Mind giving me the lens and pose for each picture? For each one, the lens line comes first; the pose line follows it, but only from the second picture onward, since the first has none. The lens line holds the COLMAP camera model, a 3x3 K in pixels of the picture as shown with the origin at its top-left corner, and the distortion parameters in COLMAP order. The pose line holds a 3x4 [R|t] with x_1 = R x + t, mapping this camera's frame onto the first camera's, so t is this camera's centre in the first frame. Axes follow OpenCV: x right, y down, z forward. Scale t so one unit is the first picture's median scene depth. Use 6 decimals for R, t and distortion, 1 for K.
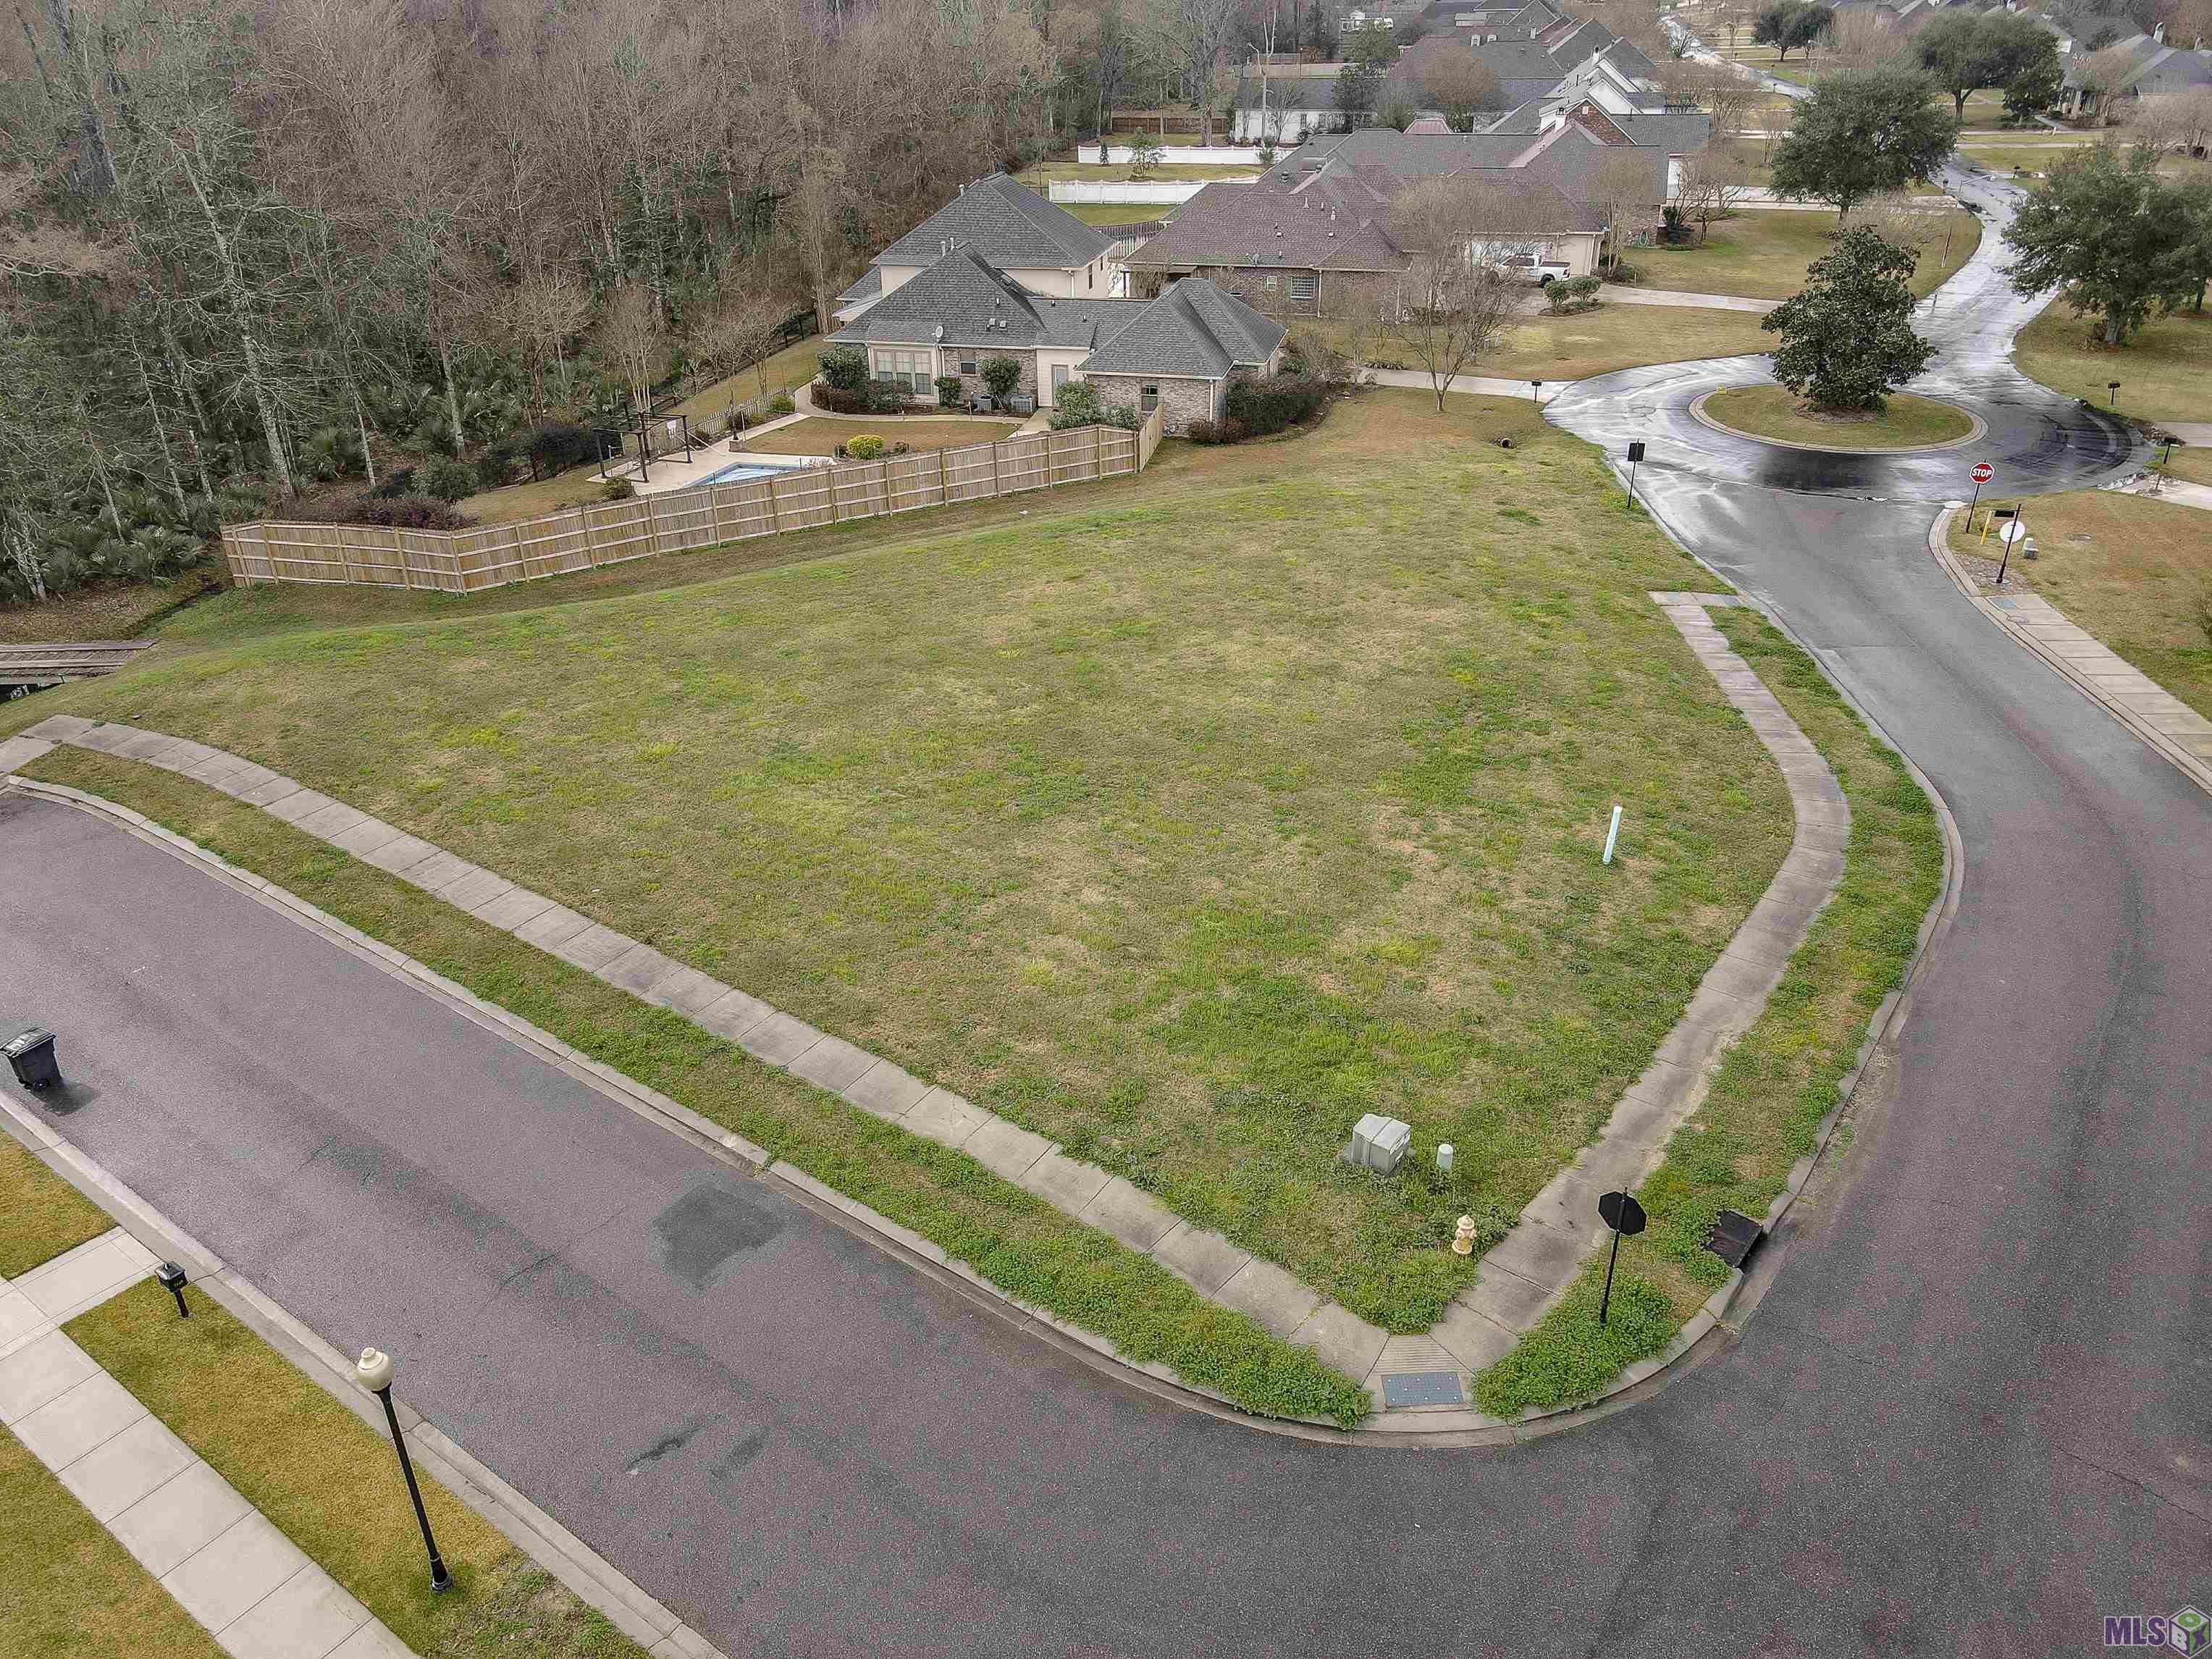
lens RADIAL K [[1614.0, 0, 1112.9], [0, 1614.0, 826.4], [0, 0, 1]] dist [0.013140, 0.010991]
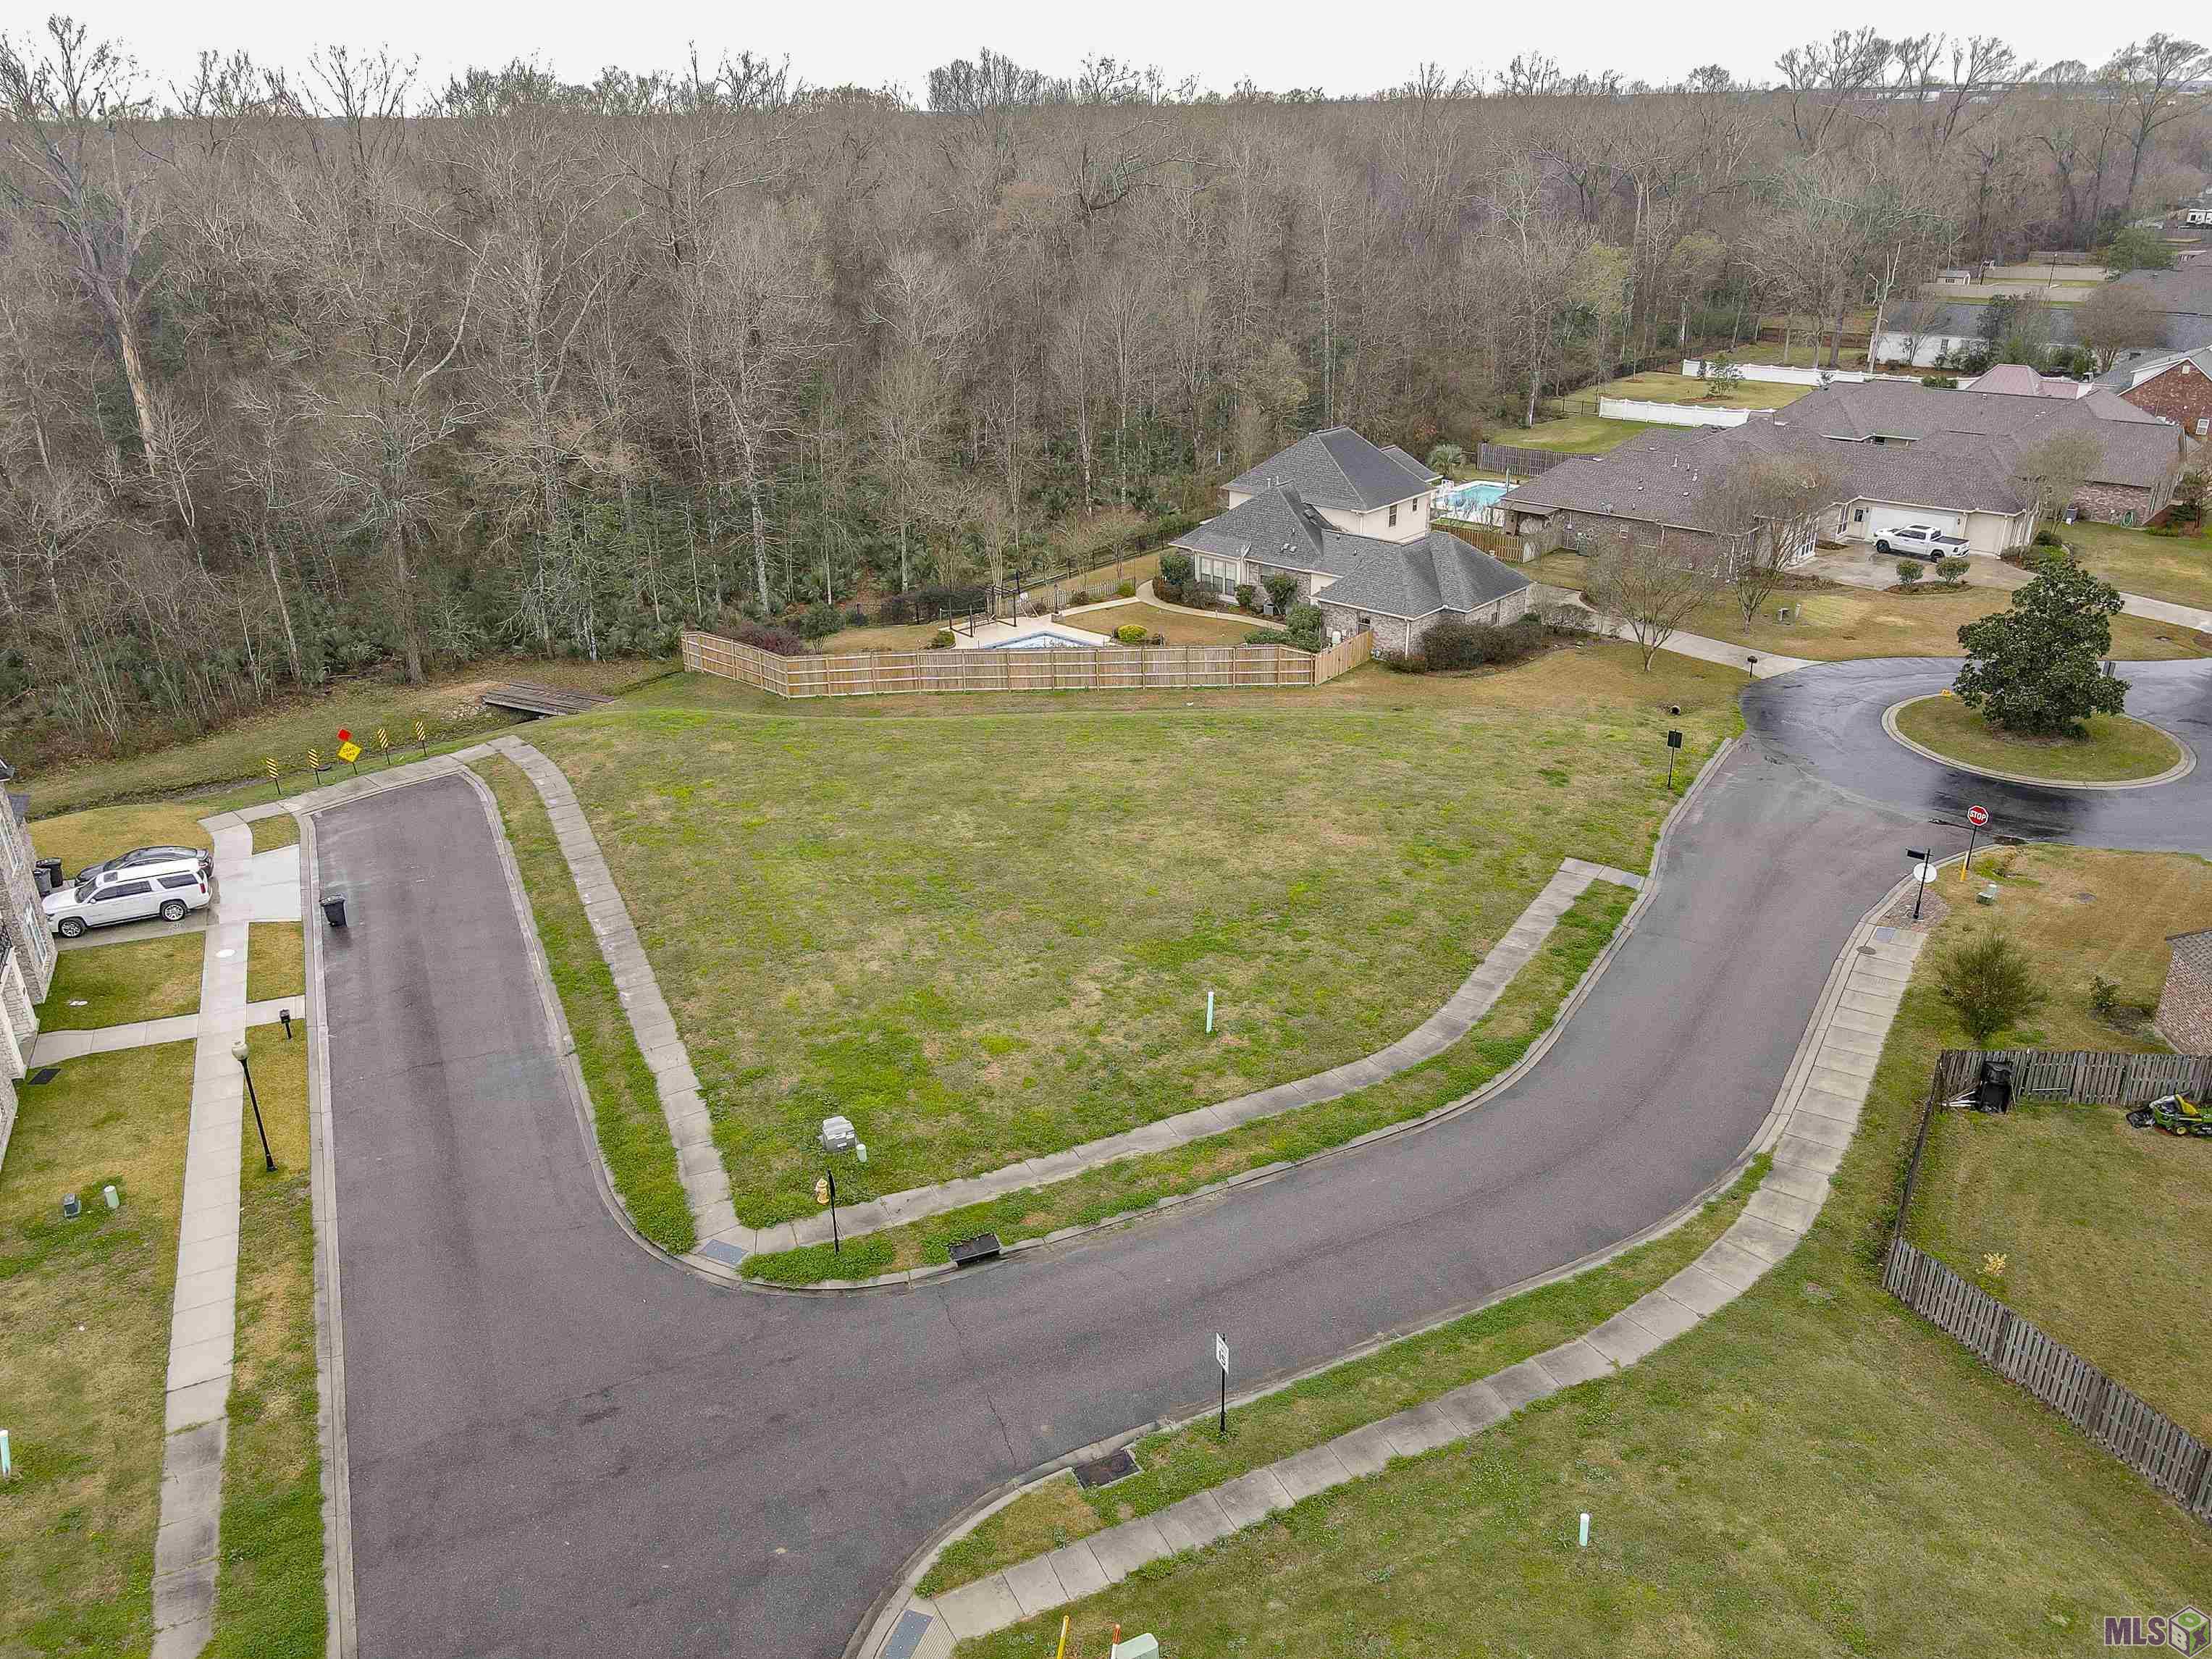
lens RADIAL K [[1614.0, 0, 1112.9], [0, 1614.0, 826.4], [0, 0, 1]] dist [0.013140, 0.010991]
pose [[0.875665, 0.194156, -0.442169, 0.441364], [-0.225839, 0.973968, -0.019579, -0.055746], [0.426857, 0.117004, 0.896718, -0.152947]]
